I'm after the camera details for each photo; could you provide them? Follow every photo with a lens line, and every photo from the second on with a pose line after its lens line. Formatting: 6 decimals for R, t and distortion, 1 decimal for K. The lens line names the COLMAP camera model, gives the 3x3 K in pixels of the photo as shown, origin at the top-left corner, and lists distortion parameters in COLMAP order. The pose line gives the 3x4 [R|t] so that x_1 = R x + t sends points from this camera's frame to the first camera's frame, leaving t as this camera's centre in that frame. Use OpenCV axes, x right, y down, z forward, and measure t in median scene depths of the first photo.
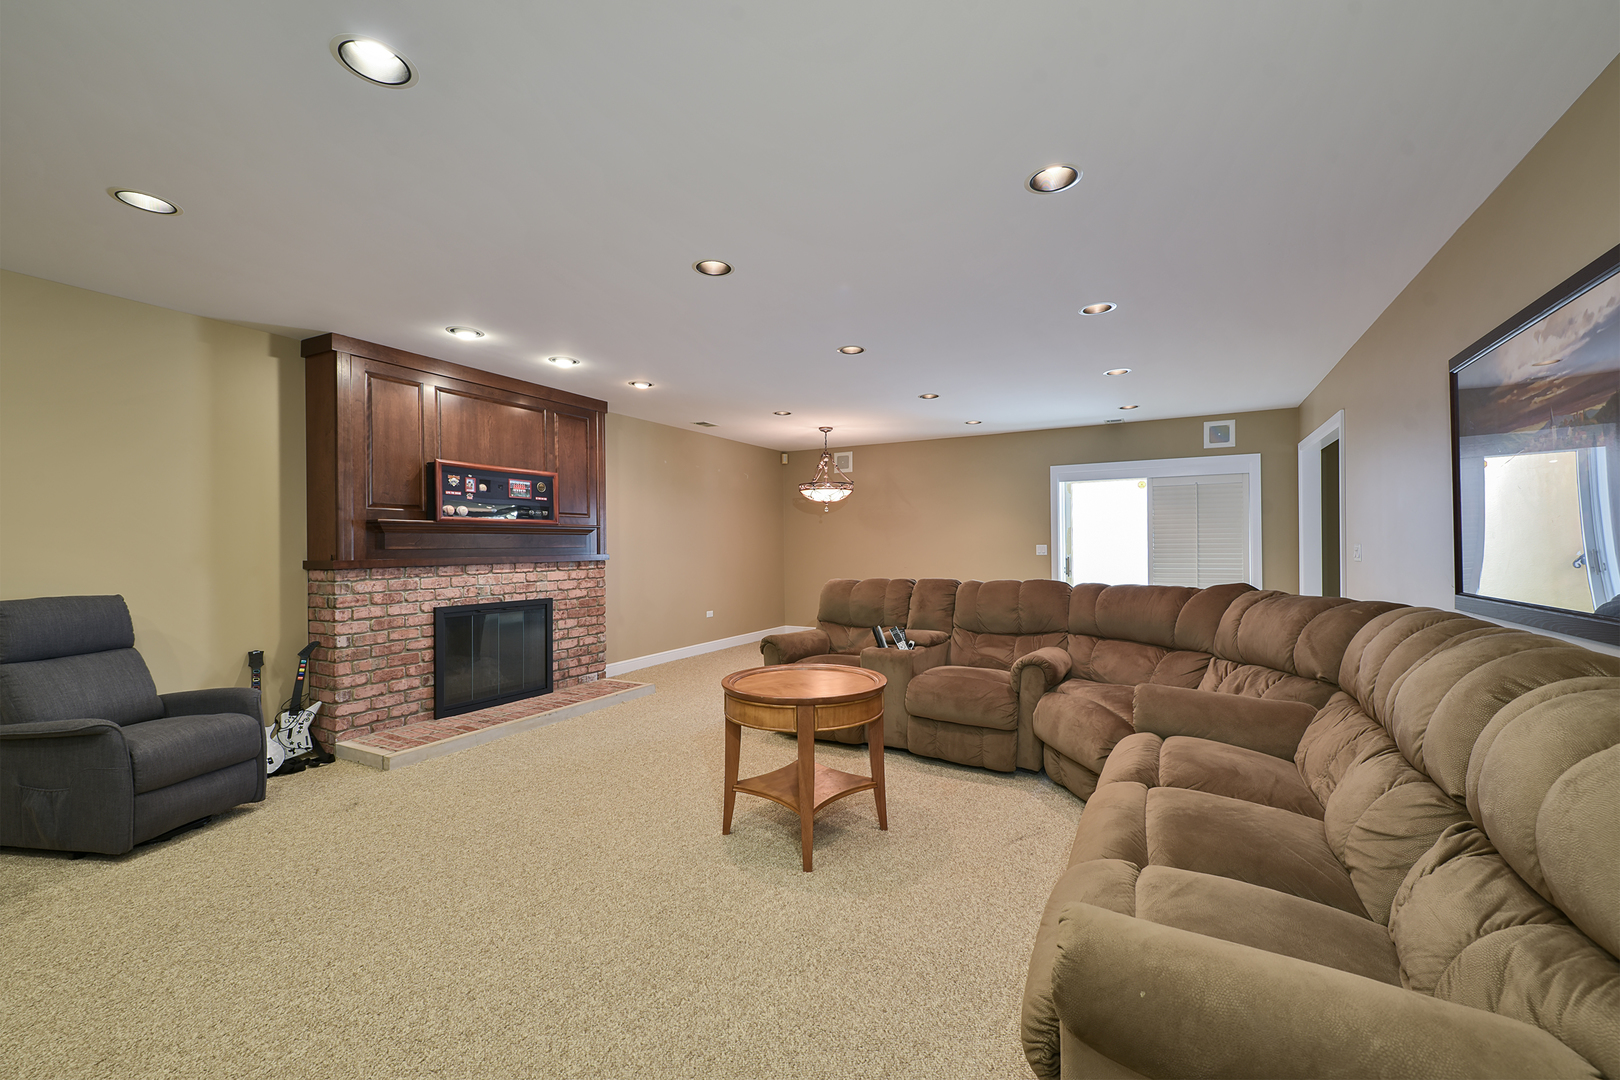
lens RADIAL K [[645.3, 0, 810.3], [0, 645.3, 540.8], [0, 0, 1]] dist [0.013486, 0.000246]
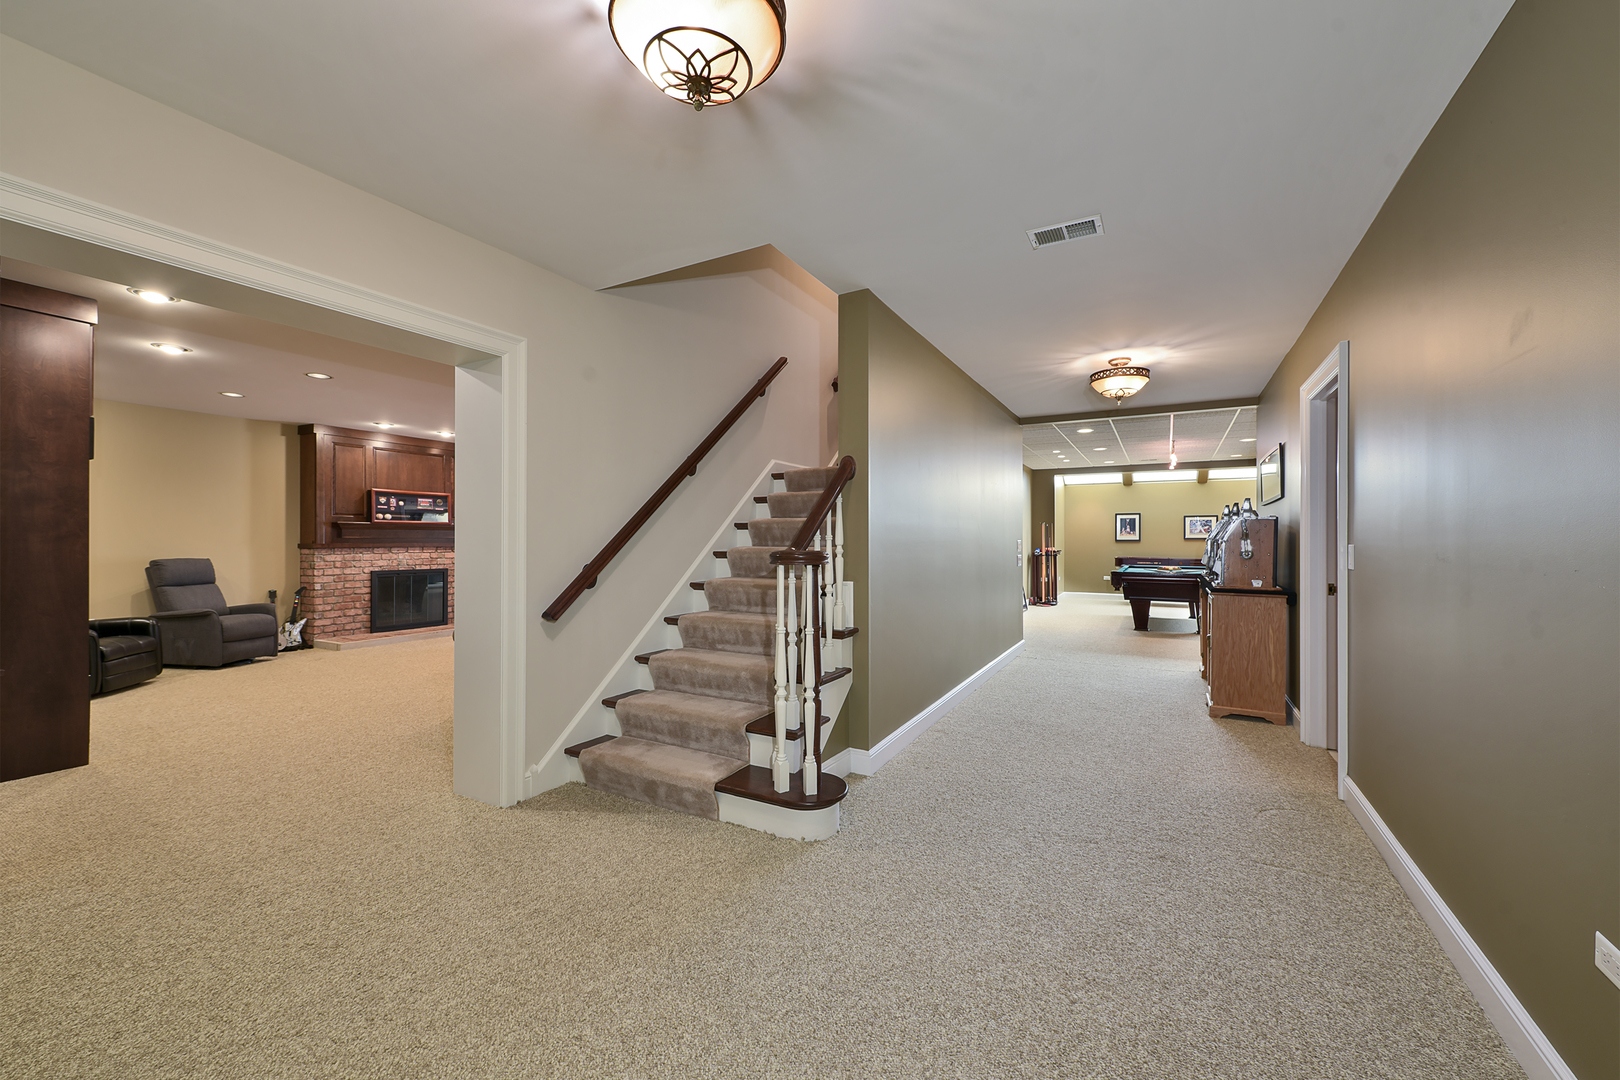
lens RADIAL K [[645.3, 0, 808.4], [0, 645.3, 538.8], [0, 0, 1]] dist [0.013486, 0.000246]
pose [[0.999909, 0.011046, -0.007705, 0.682123], [-0.011013, 0.999930, 0.004330, -0.007368], [0.007752, -0.004245, 0.999961, -0.834082]]
